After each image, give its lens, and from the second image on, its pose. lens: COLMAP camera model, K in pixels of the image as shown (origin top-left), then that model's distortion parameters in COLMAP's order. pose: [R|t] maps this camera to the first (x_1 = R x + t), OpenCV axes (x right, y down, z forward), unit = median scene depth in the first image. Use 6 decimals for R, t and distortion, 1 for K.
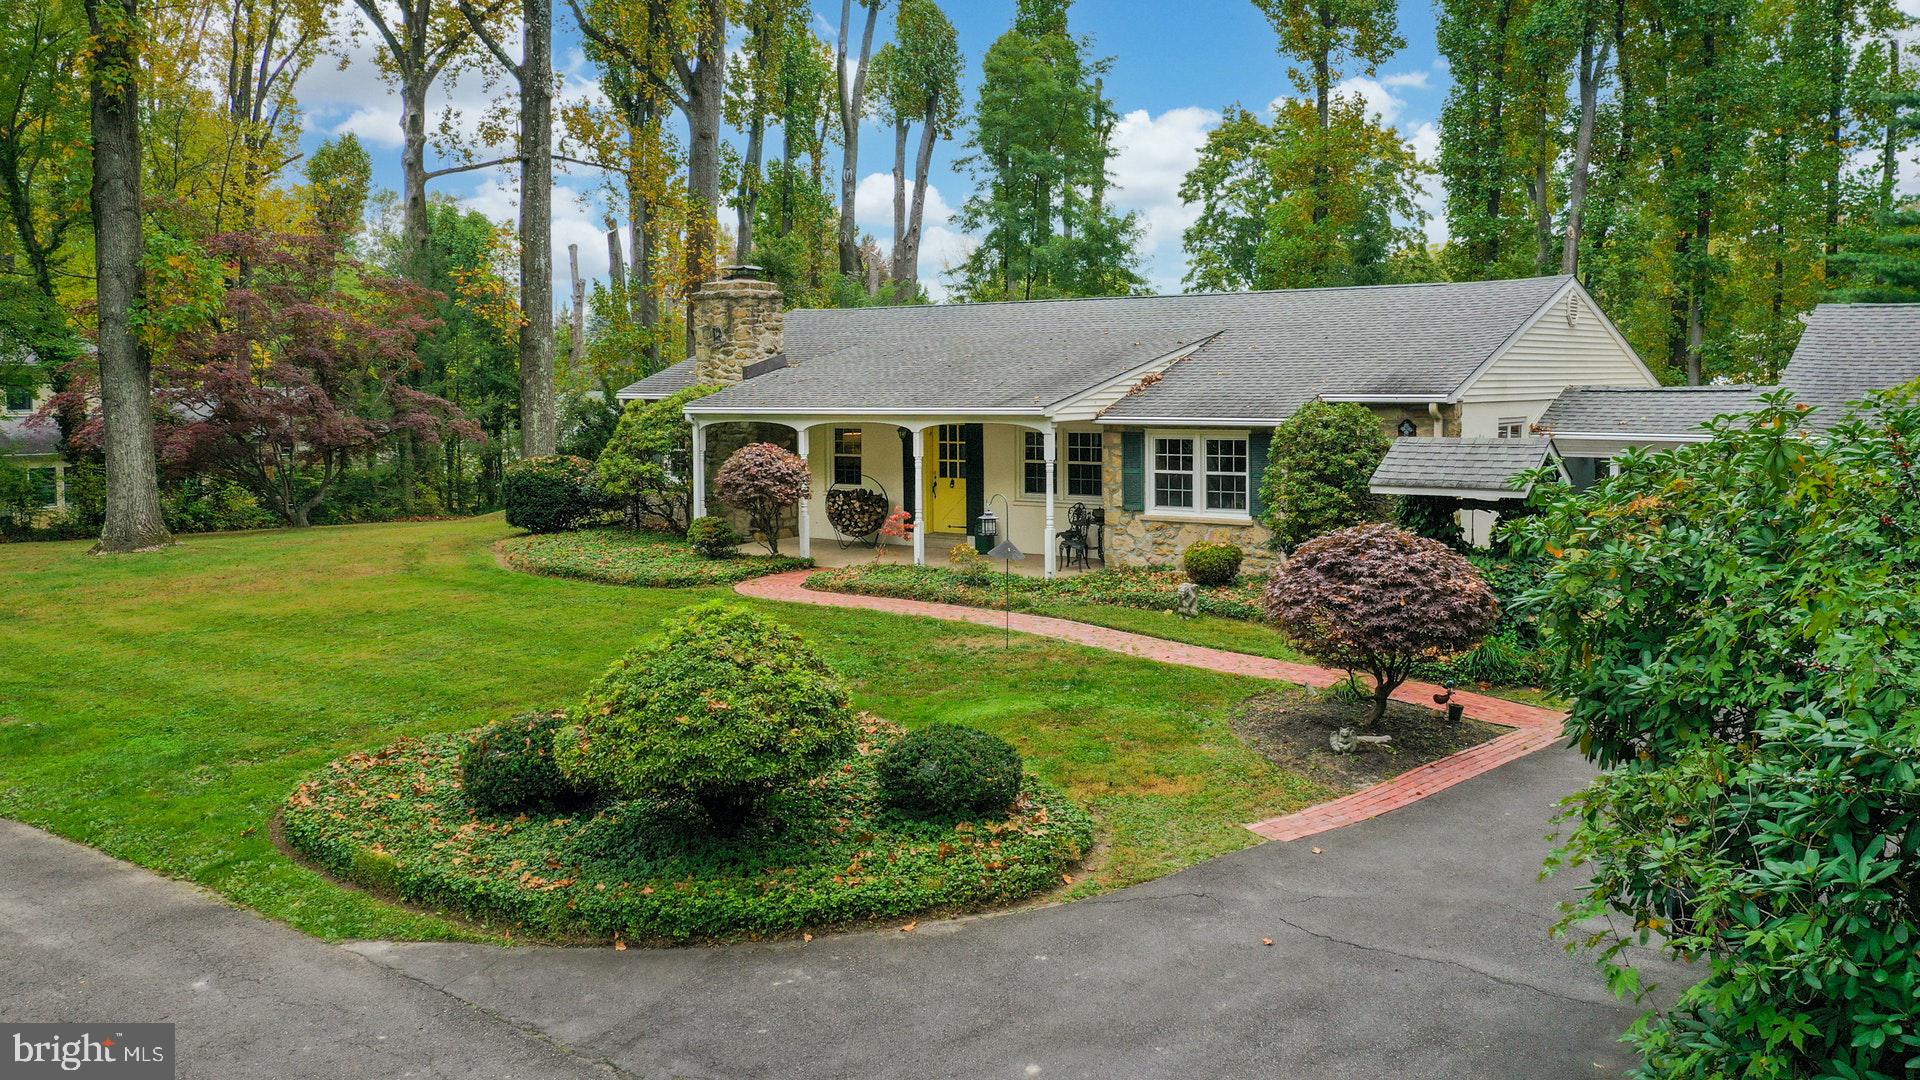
lens RADIAL K [[1730.3, 0, 949.6], [0, 1730.3, 467.6], [0, 0, 1]] dist [0.023221, 0.009167]
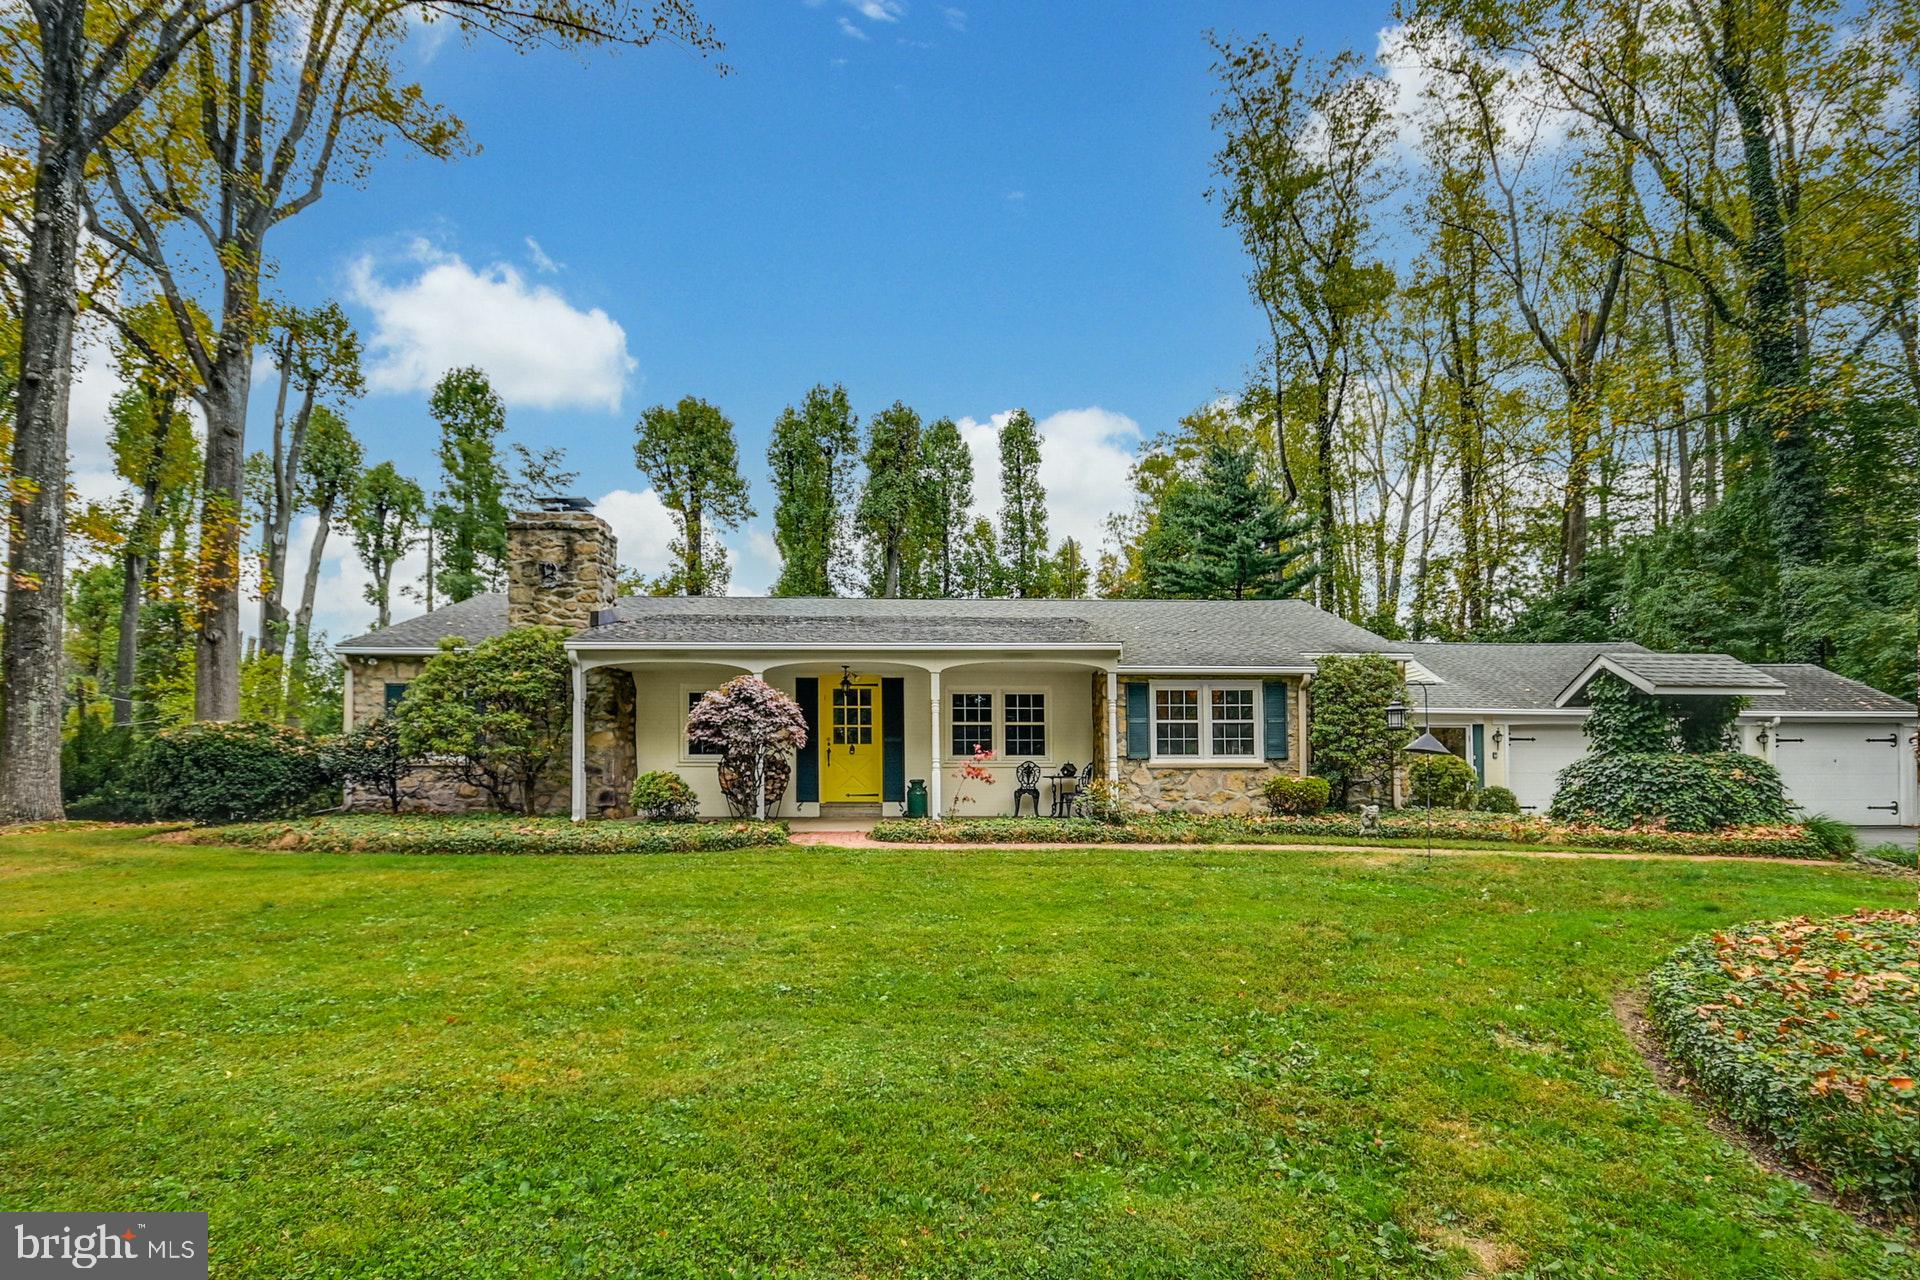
lens RADIAL K [[1023.7, 0, 1008.7], [0, 1023.7, 758.7], [0, 0, 1]] dist [0.002467, 0.002536]
pose [[0.747774, 0.023519, 0.663537, -0.355319], [0.031275, 0.997015, -0.070584, 0.065154], [-0.663216, 0.073533, 0.744807, 0.602966]]
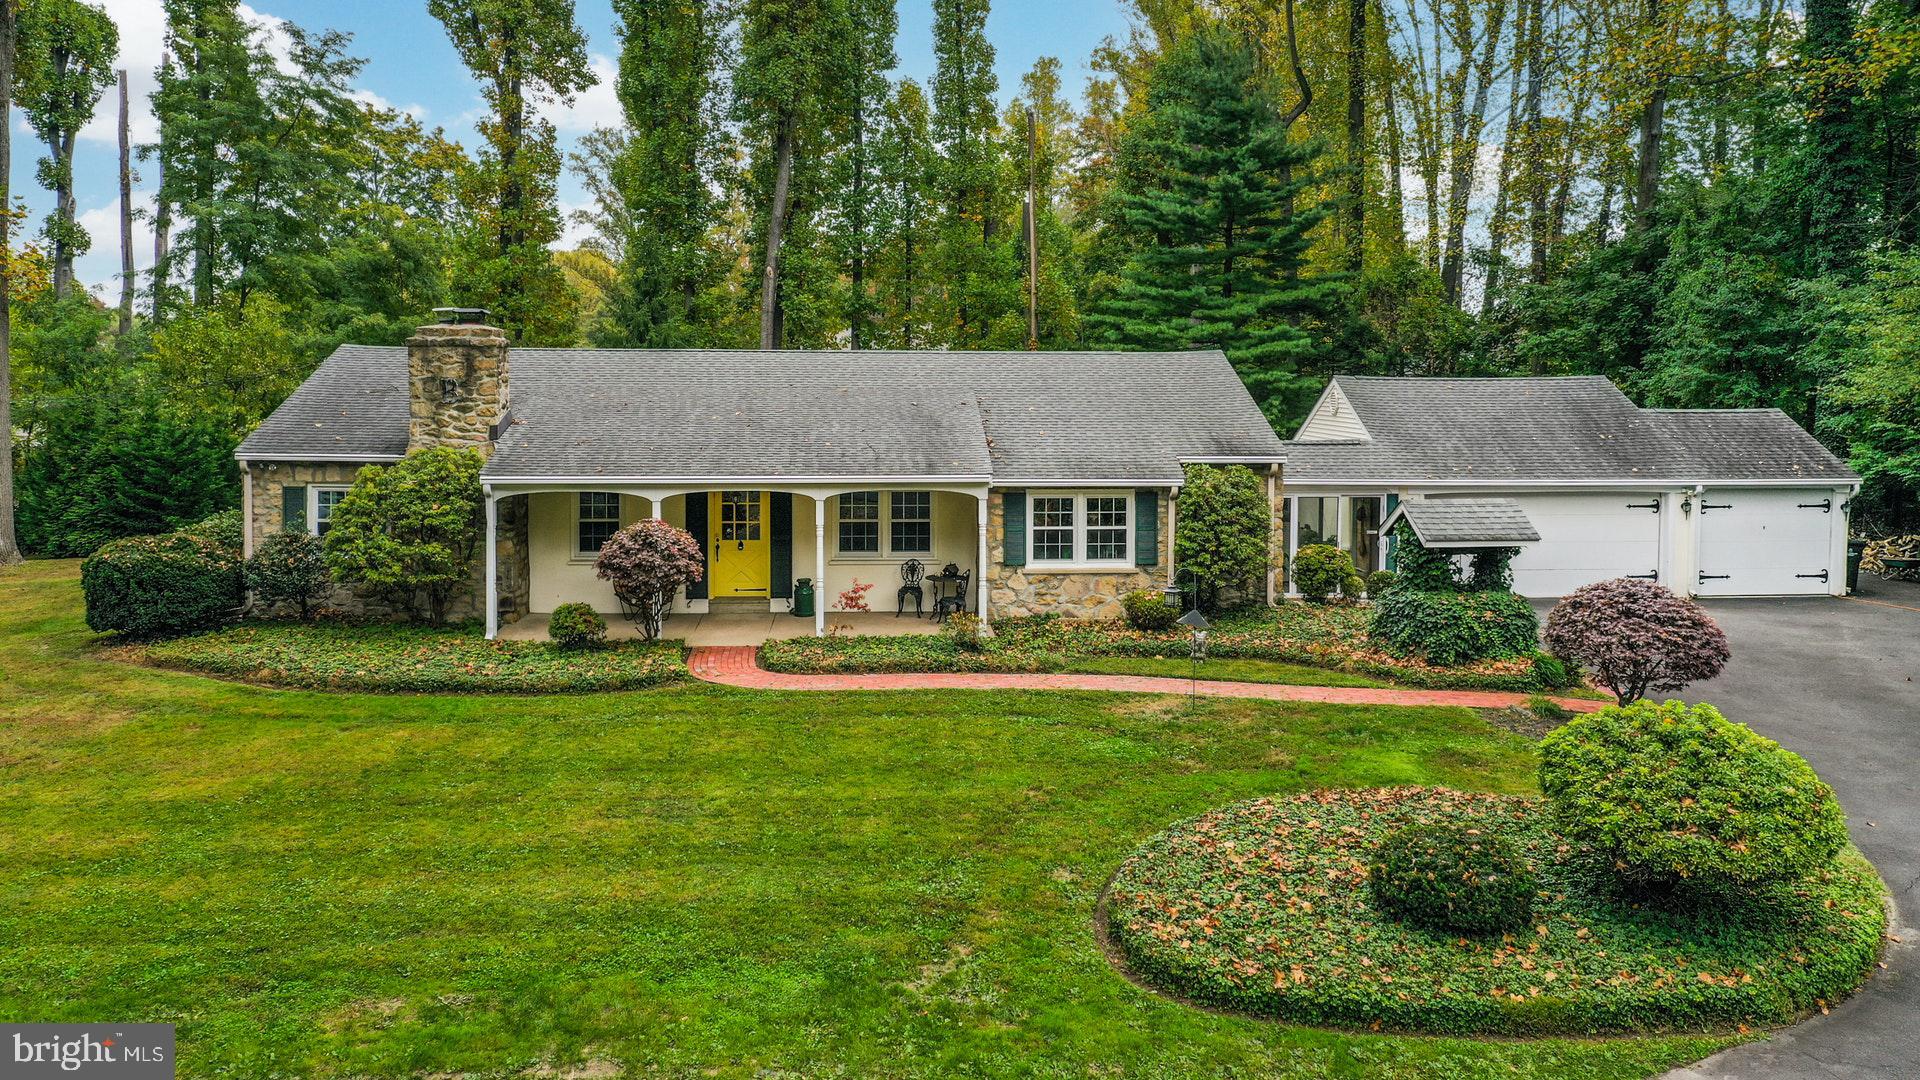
lens RADIAL K [[1645.1, 0, 1059.3], [0, 1645.1, 392.3], [0, 0, 1]] dist [-0.015904, 0.015787]
pose [[0.711718, 0.001757, 0.702463, -0.598726], [0.023090, 0.999398, -0.025893, -0.056156], [-0.702086, 0.034648, 0.711249, 0.248183]]
